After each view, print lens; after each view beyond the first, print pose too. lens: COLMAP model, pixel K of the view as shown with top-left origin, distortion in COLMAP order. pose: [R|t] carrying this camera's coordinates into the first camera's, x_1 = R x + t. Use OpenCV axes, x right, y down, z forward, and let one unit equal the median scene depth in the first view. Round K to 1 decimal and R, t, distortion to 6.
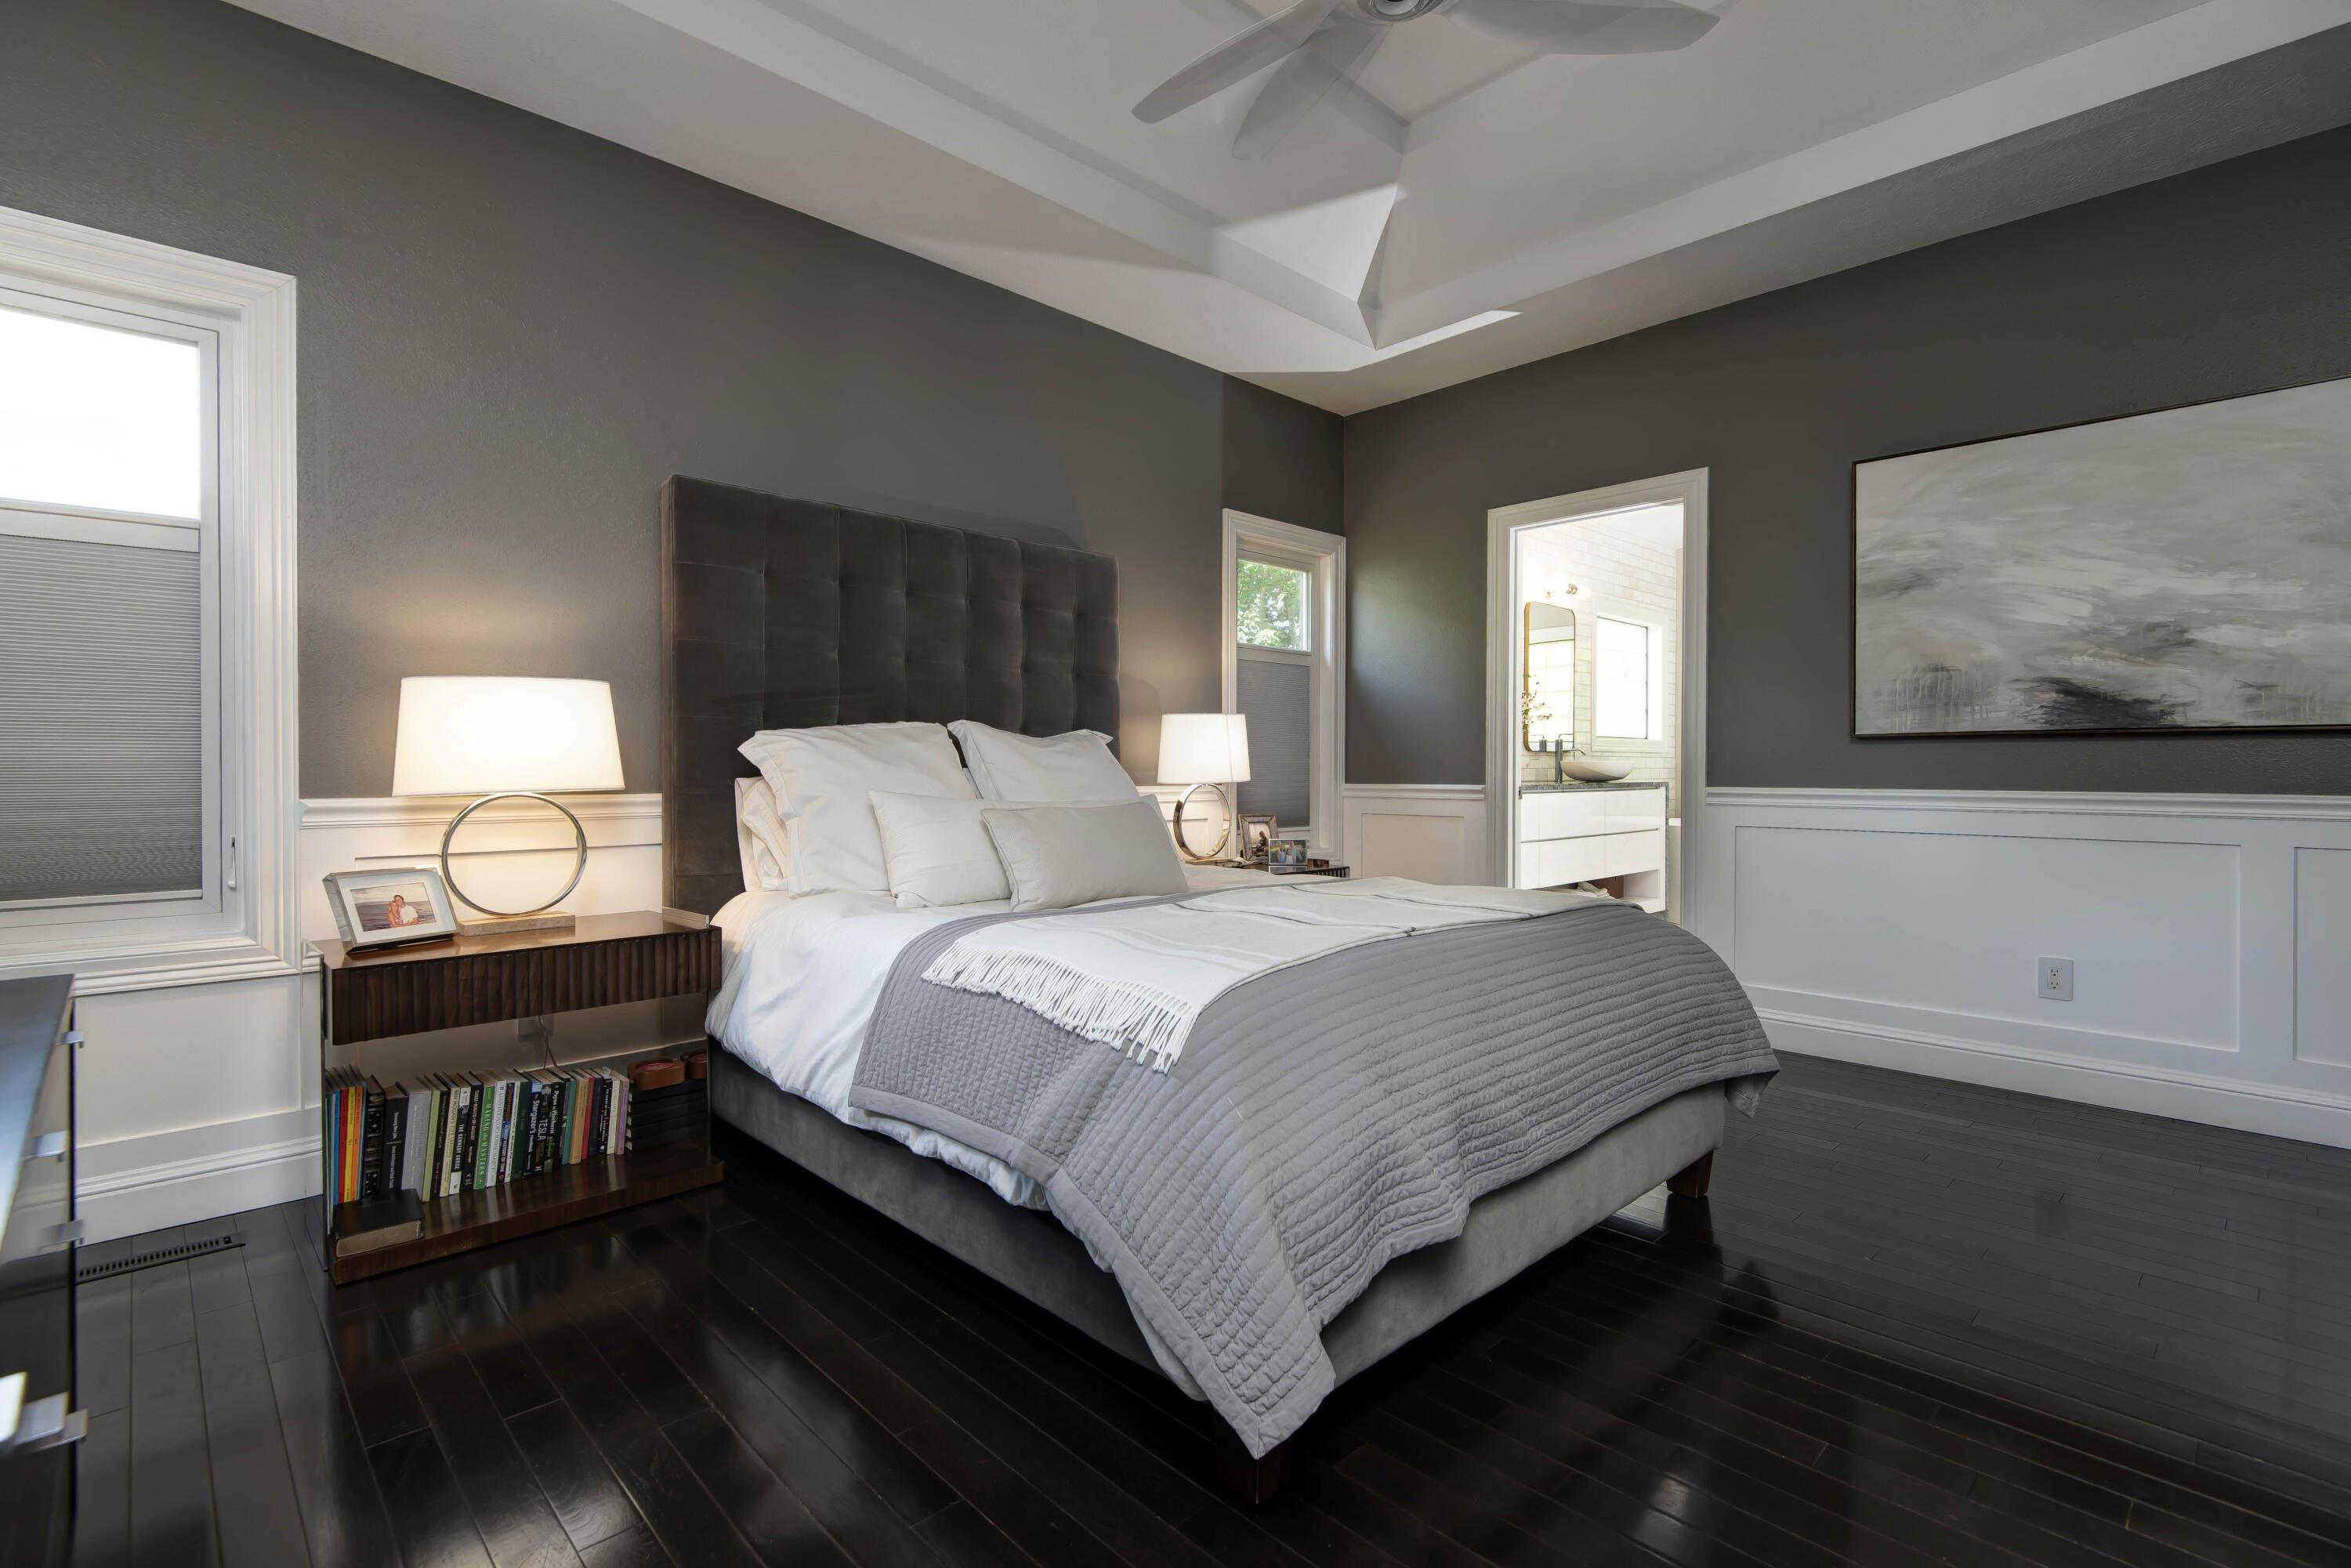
lens RADIAL K [[1084.9, 0, 1170.5], [0, 1084.9, 767.9], [0, 0, 1]] dist [0.020867, -0.000448]
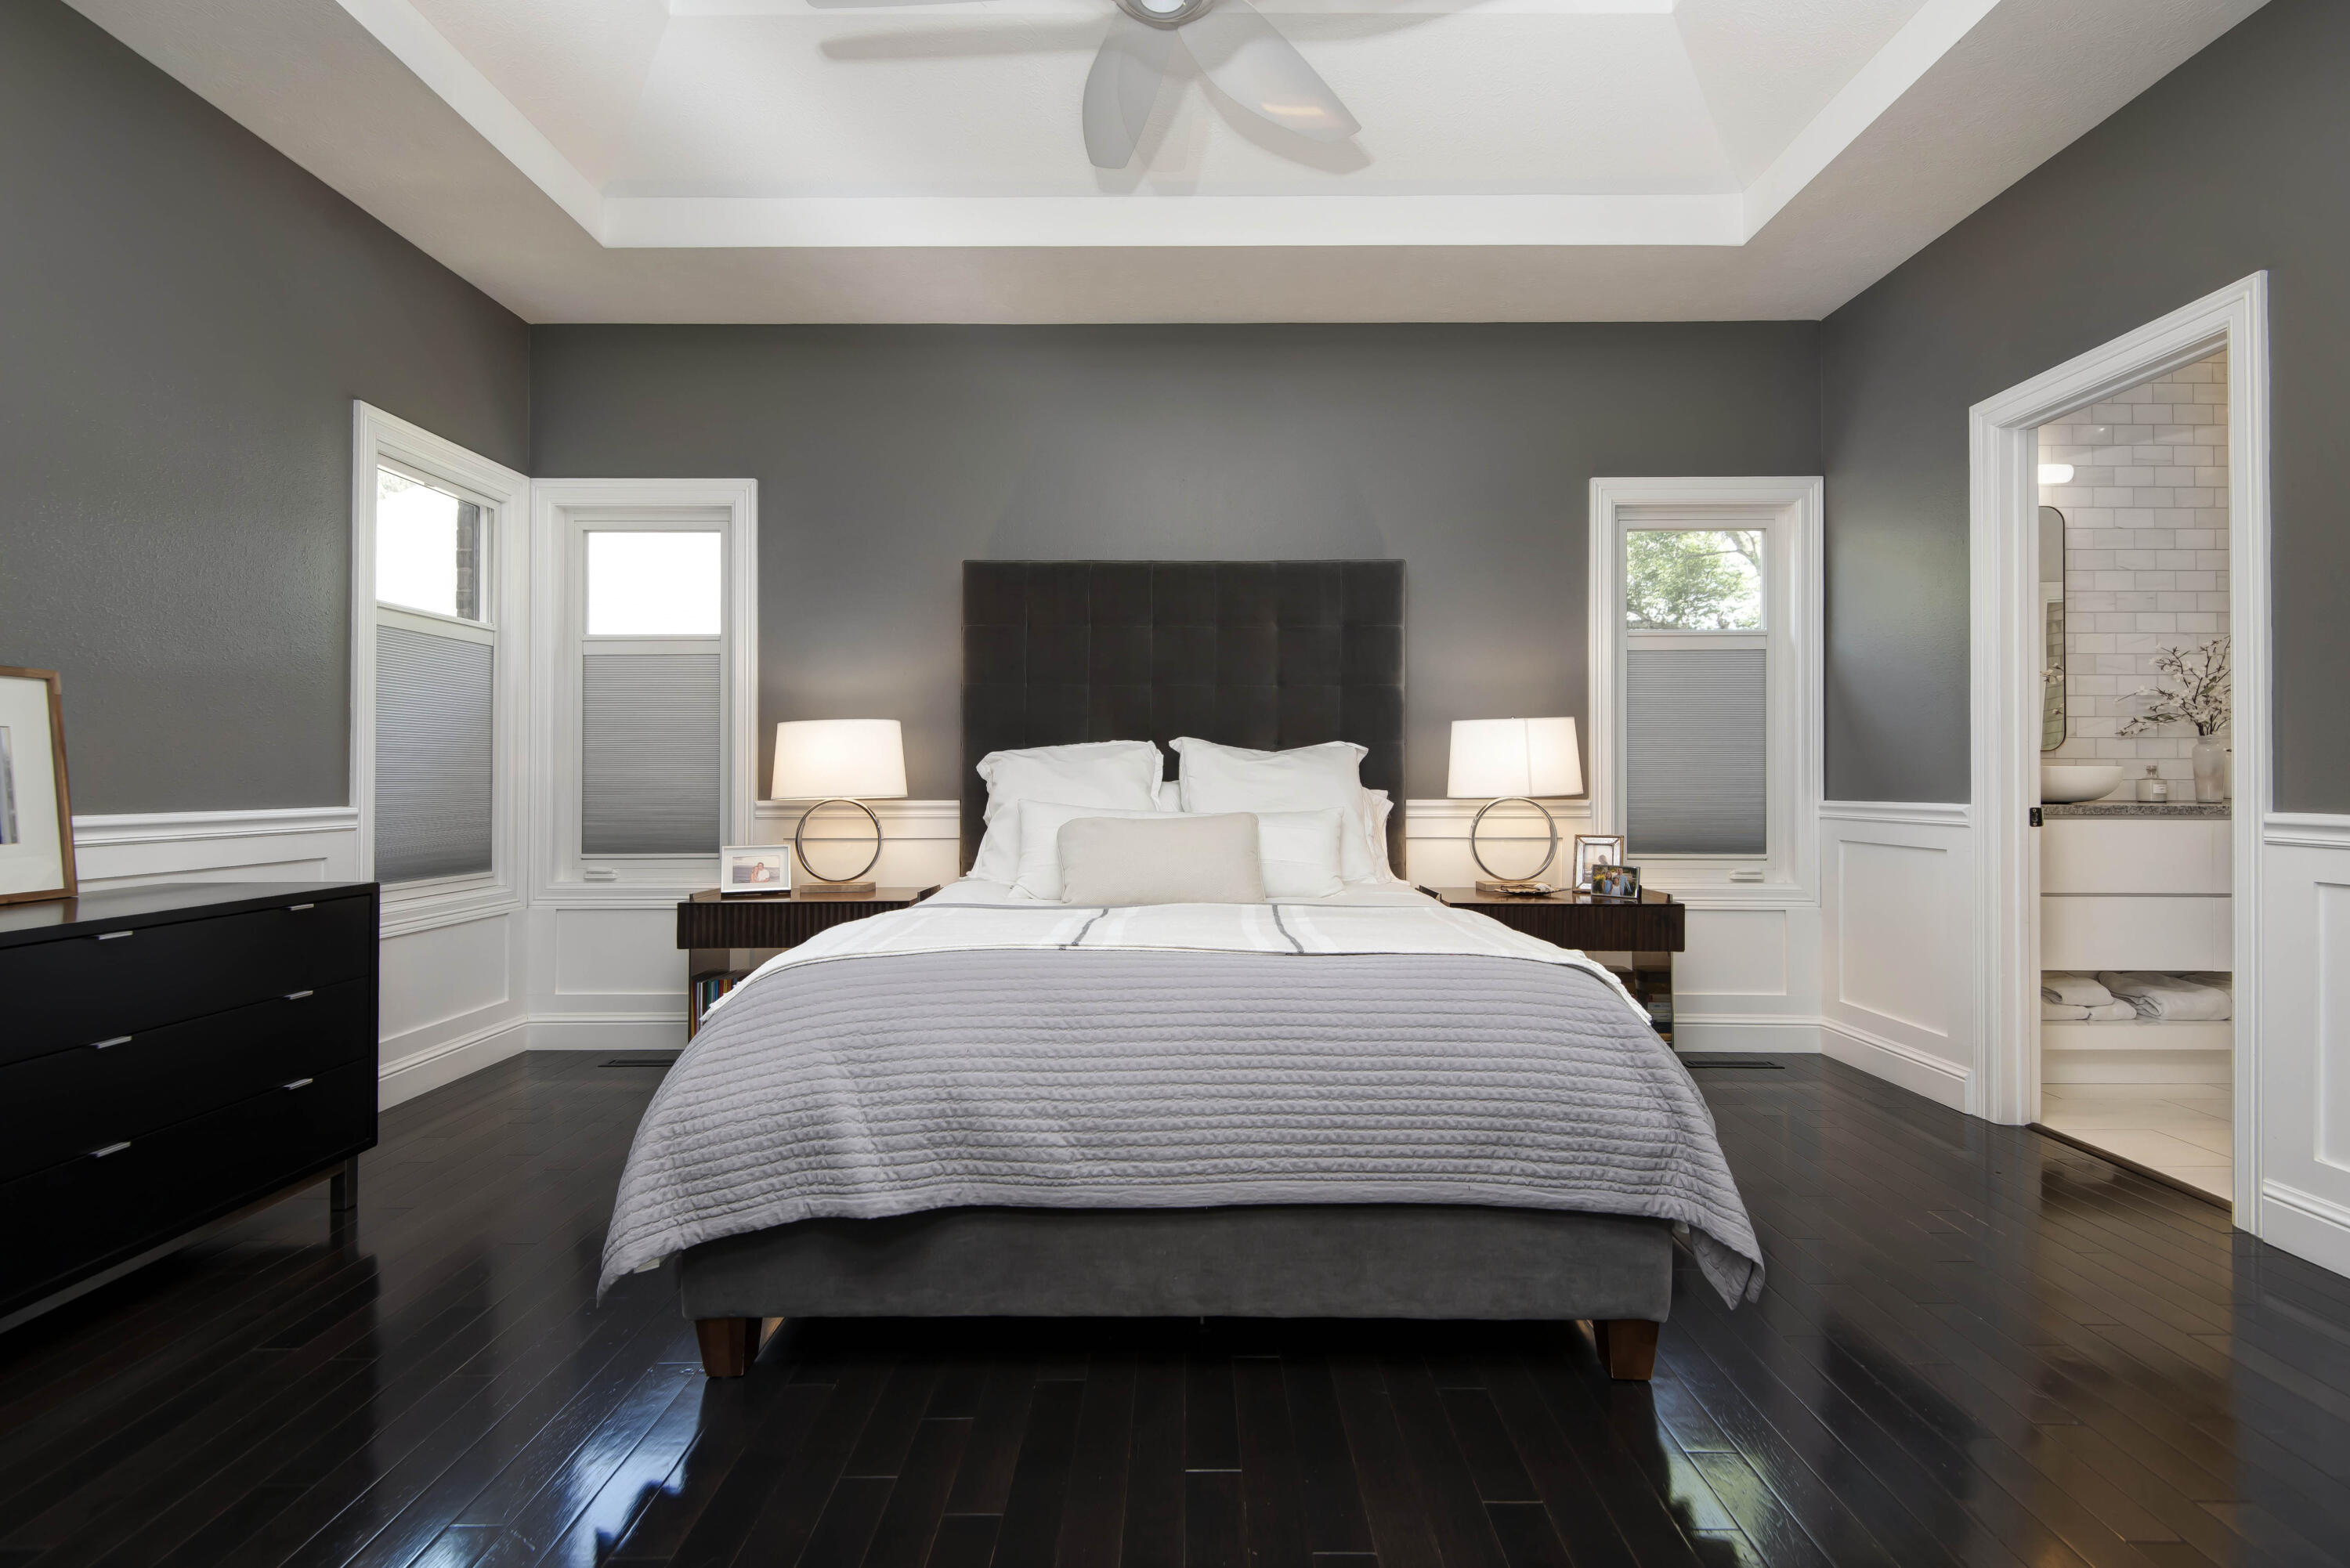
lens RADIAL K [[1084.4, 0, 1180.0], [0, 1084.4, 786.3], [0, 0, 1]] dist [0.020867, -0.000448]
pose [[0.721296, 0.001546, -0.692625, 0.715402], [0.001675, 0.999991, 0.003976, 0.001418], [0.692624, -0.004028, 0.721287, 0.259998]]
